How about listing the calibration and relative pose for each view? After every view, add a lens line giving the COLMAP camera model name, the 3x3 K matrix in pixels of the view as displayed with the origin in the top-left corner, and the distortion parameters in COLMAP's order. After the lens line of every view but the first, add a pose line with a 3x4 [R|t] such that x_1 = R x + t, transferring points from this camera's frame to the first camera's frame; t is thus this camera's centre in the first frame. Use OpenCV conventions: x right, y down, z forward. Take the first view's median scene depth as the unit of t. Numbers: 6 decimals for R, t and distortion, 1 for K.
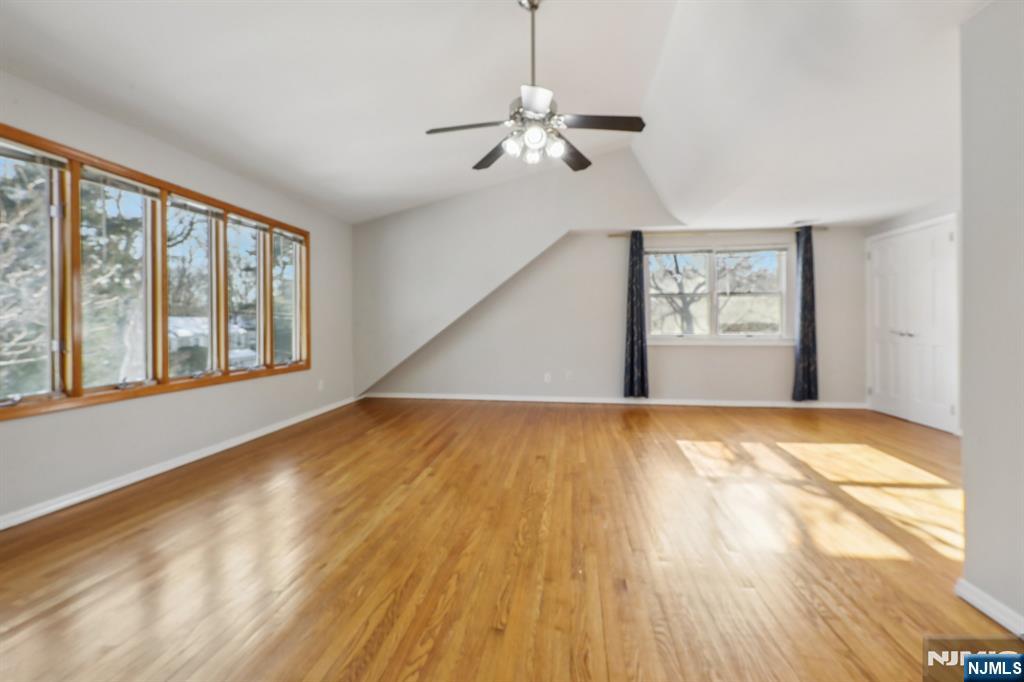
lens RADIAL K [[469.6, 0, 512.2], [0, 469.6, 334.0], [0, 0, 1]] dist [-0.003710, 0.001948]
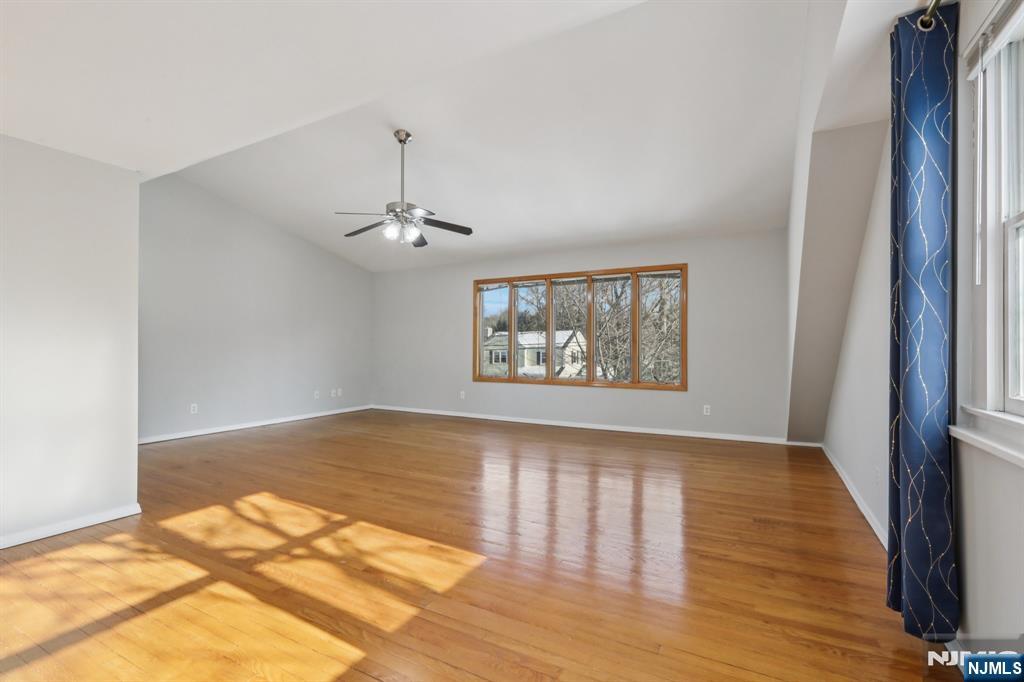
lens RADIAL K [[469.6, 0, 511.0], [0, 469.6, 344.3], [0, 0, 1]] dist [-0.003710, 0.001948]
pose [[-0.353880, -0.007244, -0.935263, 1.338056], [-0.013548, 0.999905, -0.002619, -0.041723], [0.935193, 0.011744, -0.353945, 1.858254]]
